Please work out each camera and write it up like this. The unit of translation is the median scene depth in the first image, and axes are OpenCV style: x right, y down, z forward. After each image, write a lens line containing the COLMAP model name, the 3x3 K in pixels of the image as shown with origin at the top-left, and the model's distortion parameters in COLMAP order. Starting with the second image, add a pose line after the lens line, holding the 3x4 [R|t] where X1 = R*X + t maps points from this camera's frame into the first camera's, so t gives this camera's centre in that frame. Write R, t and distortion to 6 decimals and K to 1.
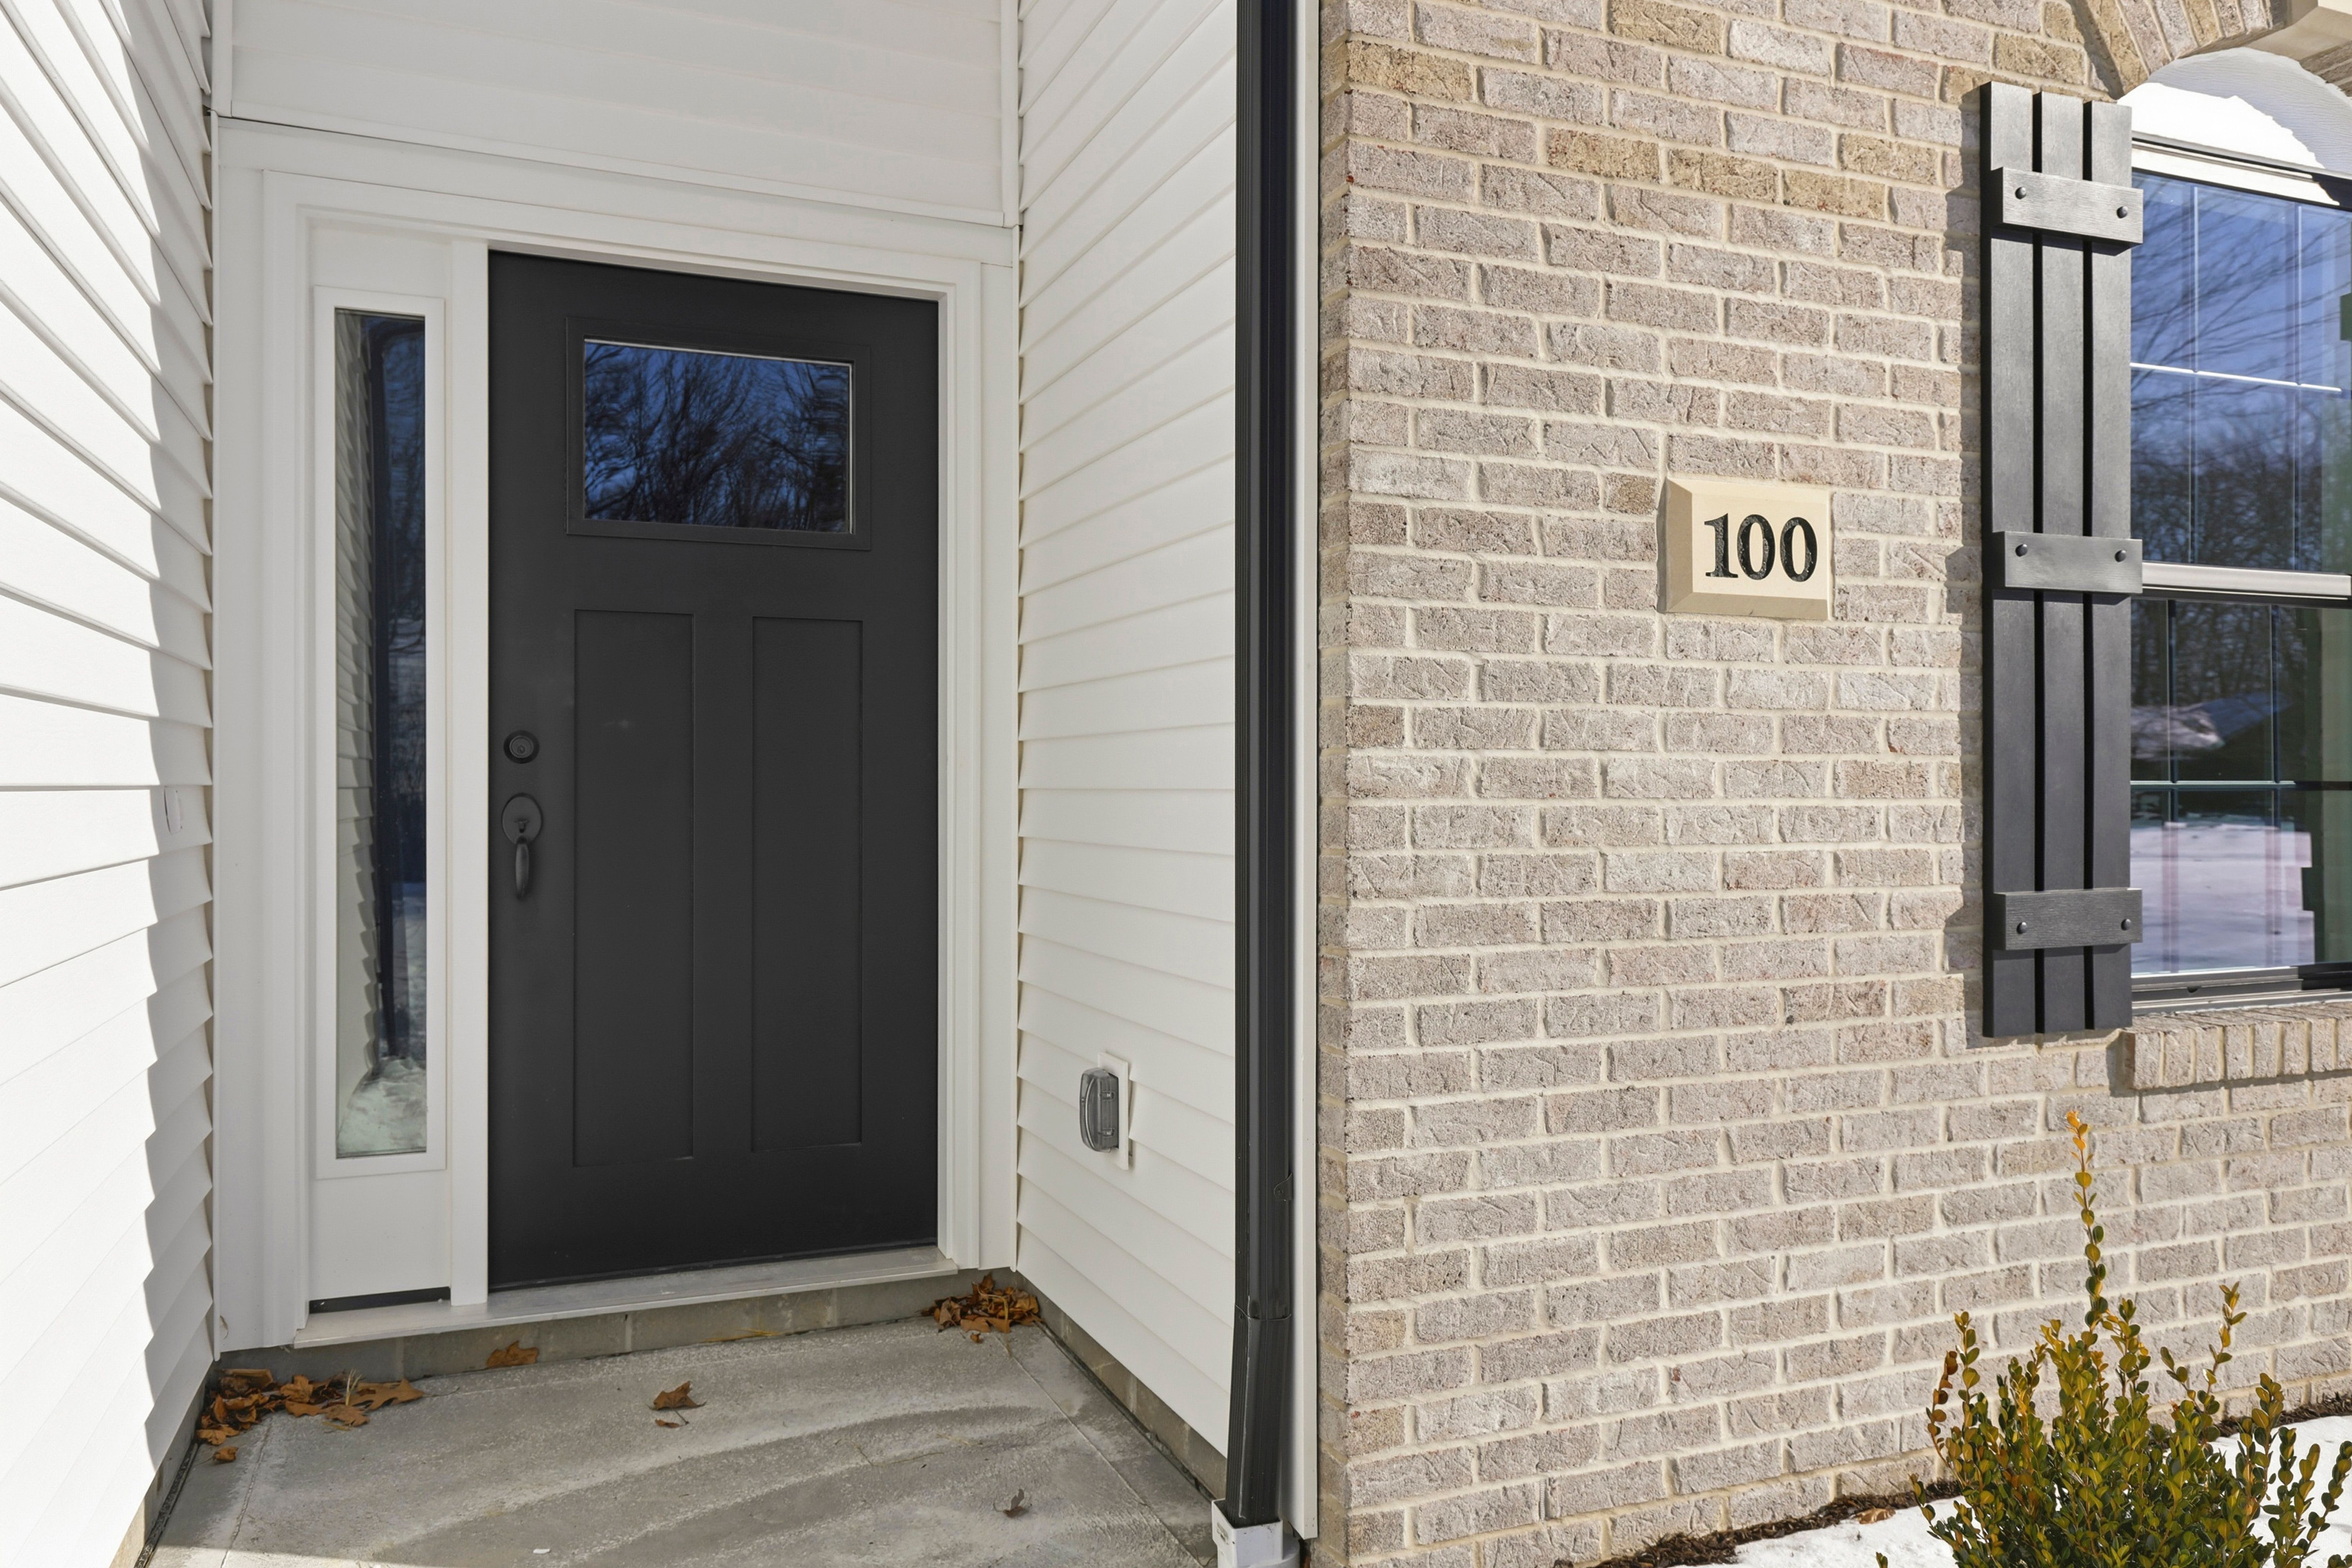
lens RADIAL K [[1686.1, 0, 1176.8], [0, 1686.1, 777.8], [0, 0, 1]] dist [-0.005374, -0.001494]
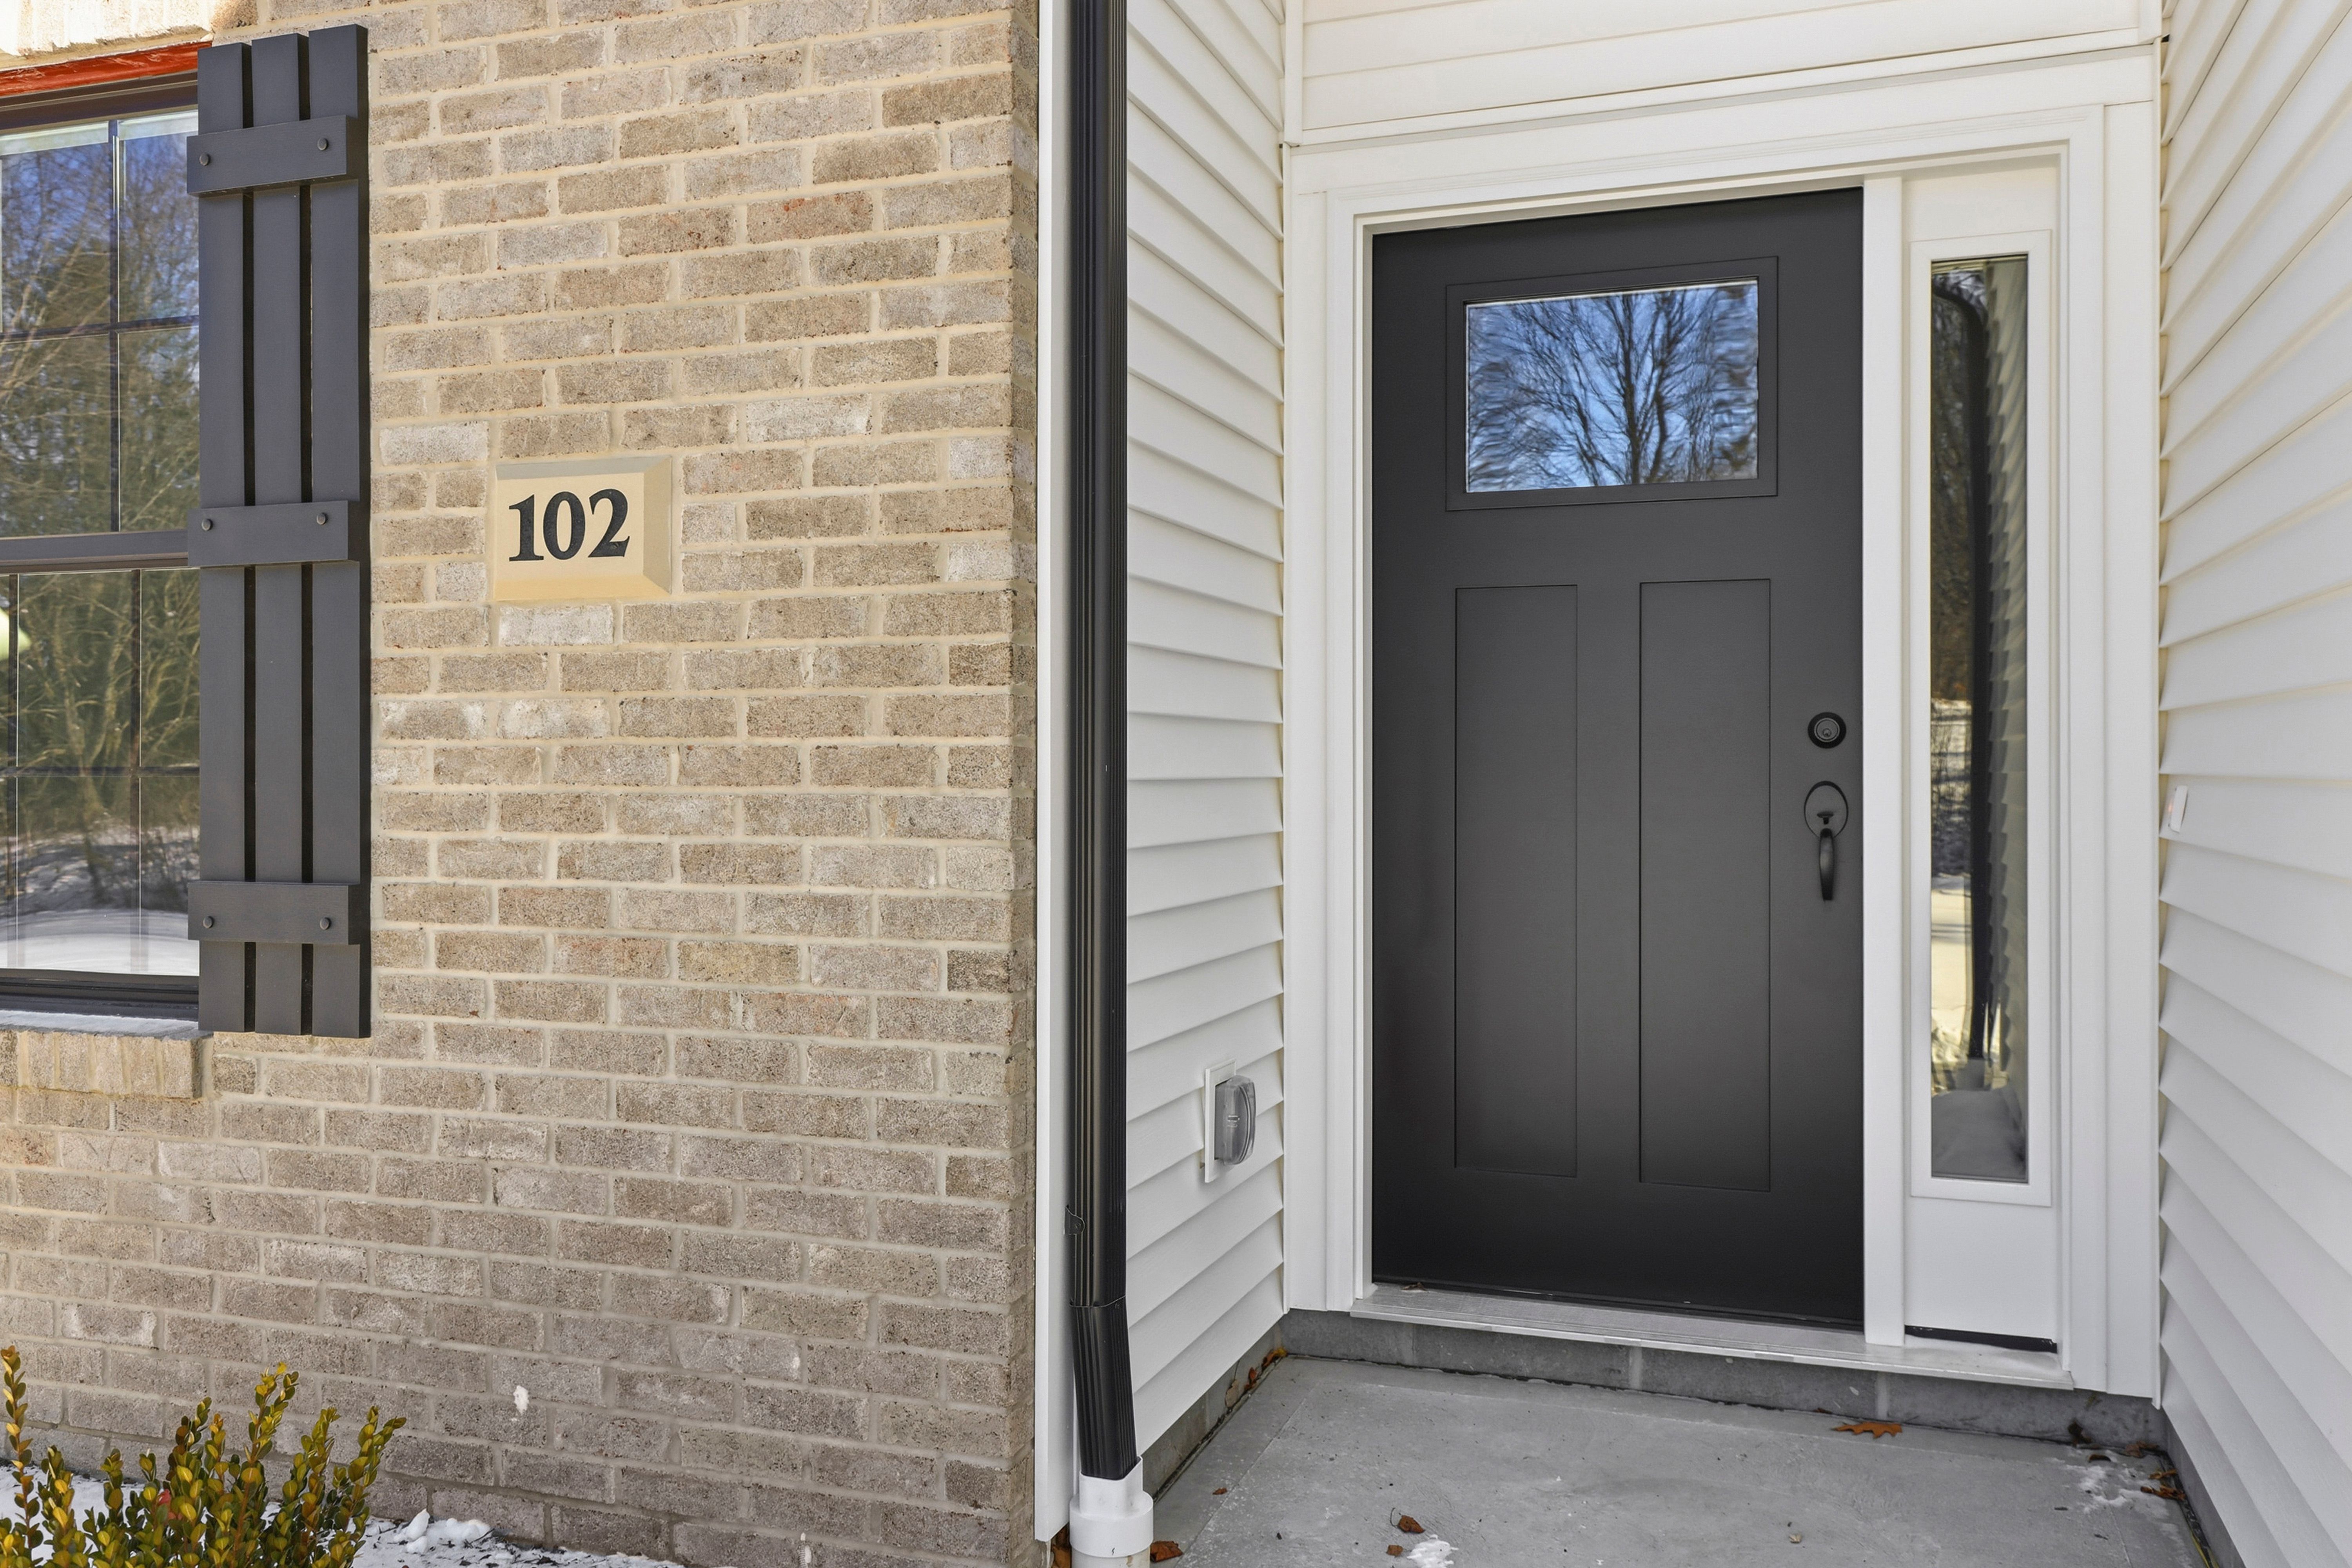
lens RADIAL K [[1897.6, 0, 1177.8], [0, 1897.6, 786.3], [0, 0, 1]] dist [0.039052, 0.001790]
pose [[0.755303, 0.008653, -0.655318, 0.252875], [-0.001110, 0.999928, 0.011925, -0.000984], [0.655374, -0.008279, 0.755259, 0.082698]]
